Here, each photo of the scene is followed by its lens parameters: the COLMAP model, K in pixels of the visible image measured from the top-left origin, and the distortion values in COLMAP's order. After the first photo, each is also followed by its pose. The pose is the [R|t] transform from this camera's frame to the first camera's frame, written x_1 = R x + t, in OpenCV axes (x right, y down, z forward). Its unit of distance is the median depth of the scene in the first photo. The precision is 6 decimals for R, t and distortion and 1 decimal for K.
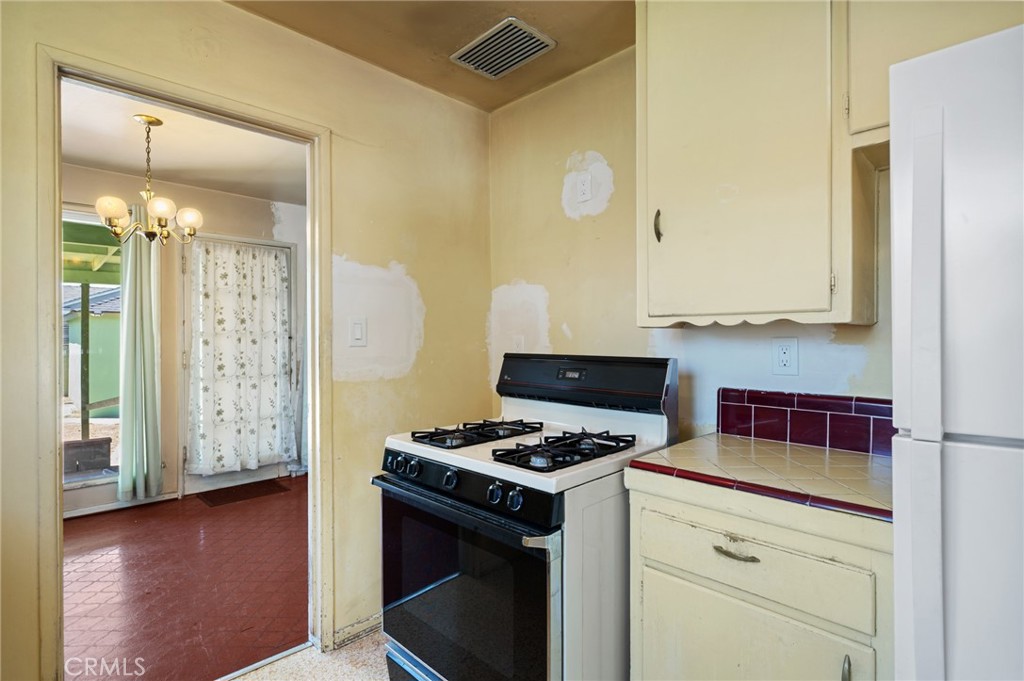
lens RADIAL K [[491.9, 0, 512.0], [0, 491.9, 340.5], [0, 0, 1]] dist [0.000490, 0.000065]
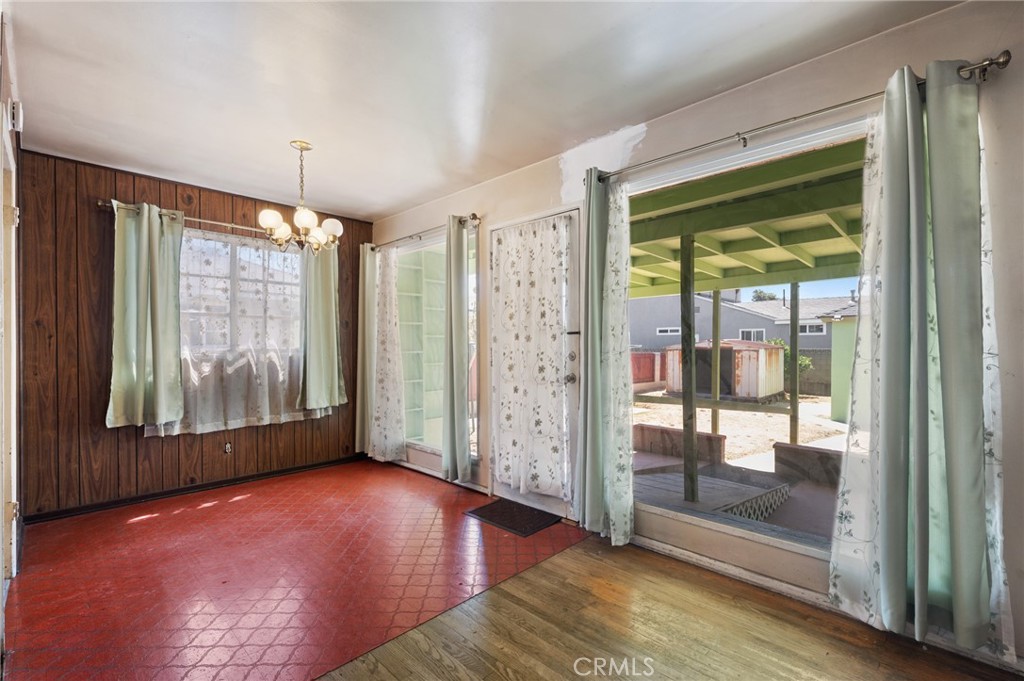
lens RADIAL K [[456.7, 0, 512.0], [0, 456.7, 340.5], [0, 0, 1]] dist [0.000406, 0.000322]
pose [[0.012747, -0.001783, -0.999917, 0.243656], [-0.001054, 0.999998, -0.001796, 0.008086], [0.999918, 0.001076, 0.012745, 1.005942]]
